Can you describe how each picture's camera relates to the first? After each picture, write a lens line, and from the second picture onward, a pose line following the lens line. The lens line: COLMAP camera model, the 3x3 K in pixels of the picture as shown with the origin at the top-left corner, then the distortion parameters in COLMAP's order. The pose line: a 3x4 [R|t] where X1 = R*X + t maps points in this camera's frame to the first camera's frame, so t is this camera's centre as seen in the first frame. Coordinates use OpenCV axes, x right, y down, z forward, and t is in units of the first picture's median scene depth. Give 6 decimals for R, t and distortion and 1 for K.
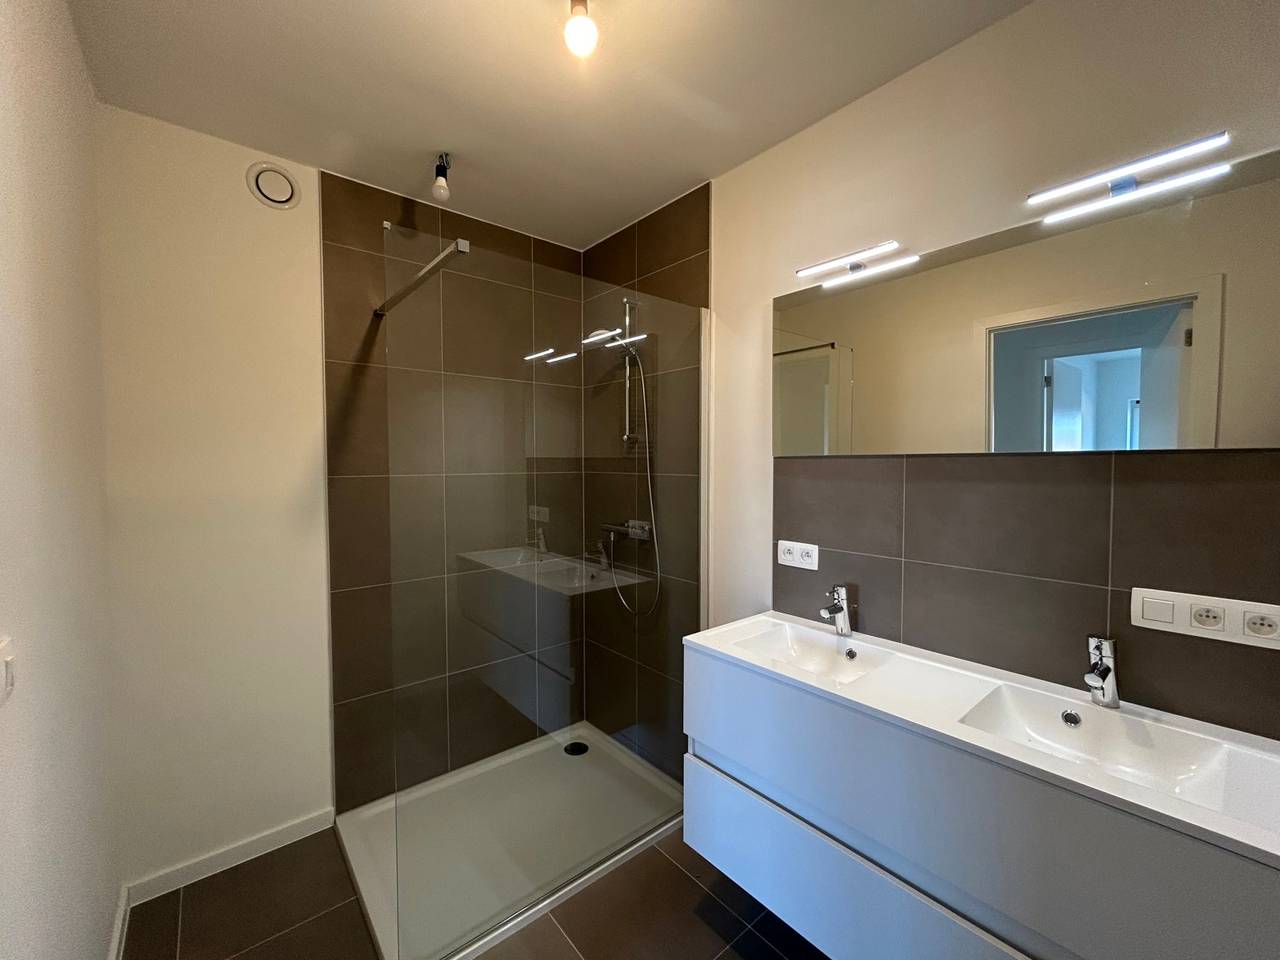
lens RADIAL K [[516.5, 0, 639.3], [0, 516.5, 478.4], [0, 0, 1]] dist [0.000282, 0.000573]
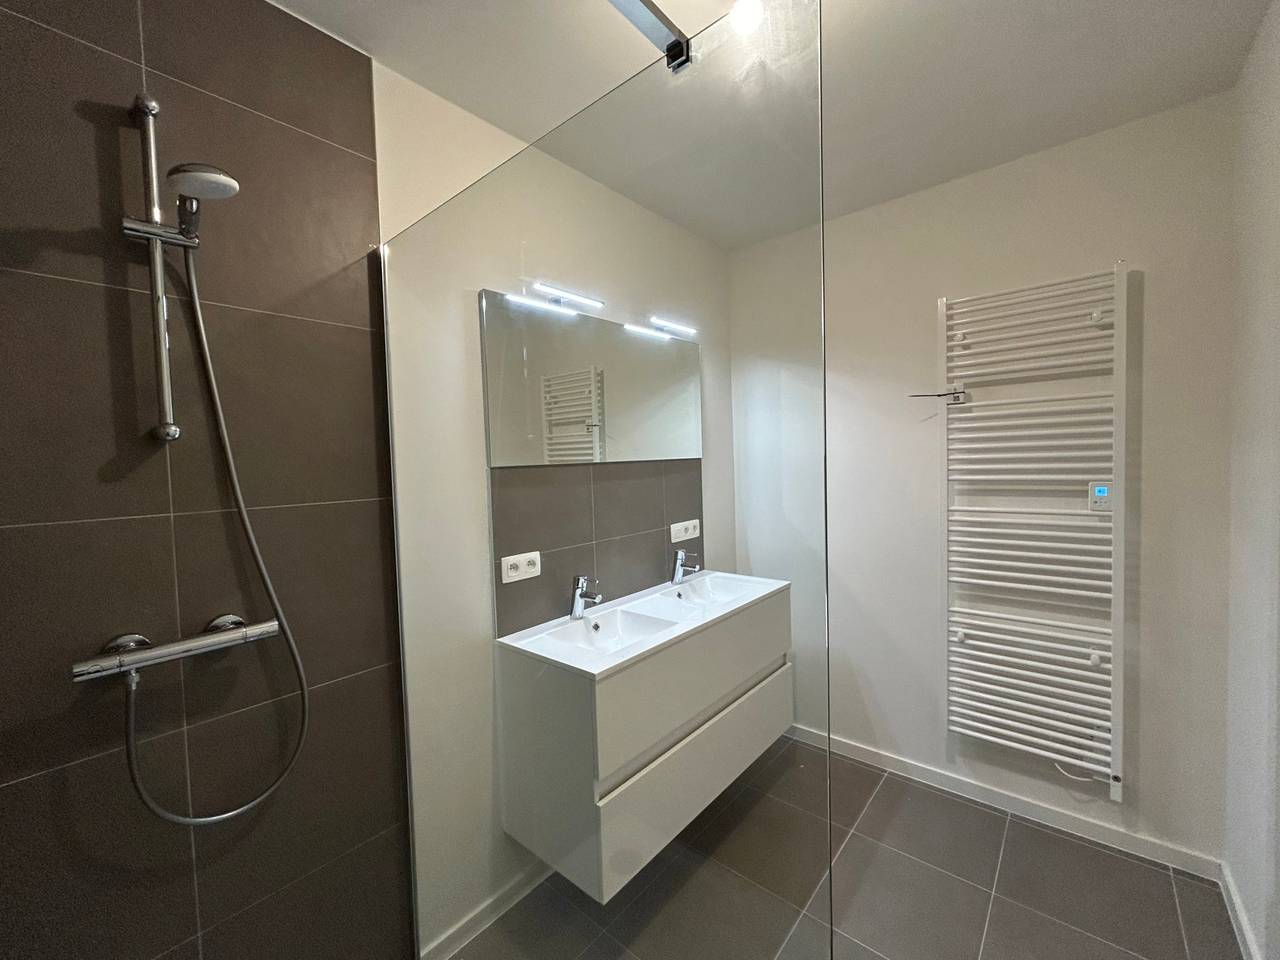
lens RADIAL K [[516.5, 0, 639.2], [0, 516.5, 478.0], [0, 0, 1]] dist [0.000282, 0.000573]
pose [[-0.157131, -0.027479, 0.987195, -0.685814], [0.066540, 0.997047, 0.038344, -0.041573], [-0.985334, 0.071713, -0.154838, 0.922102]]
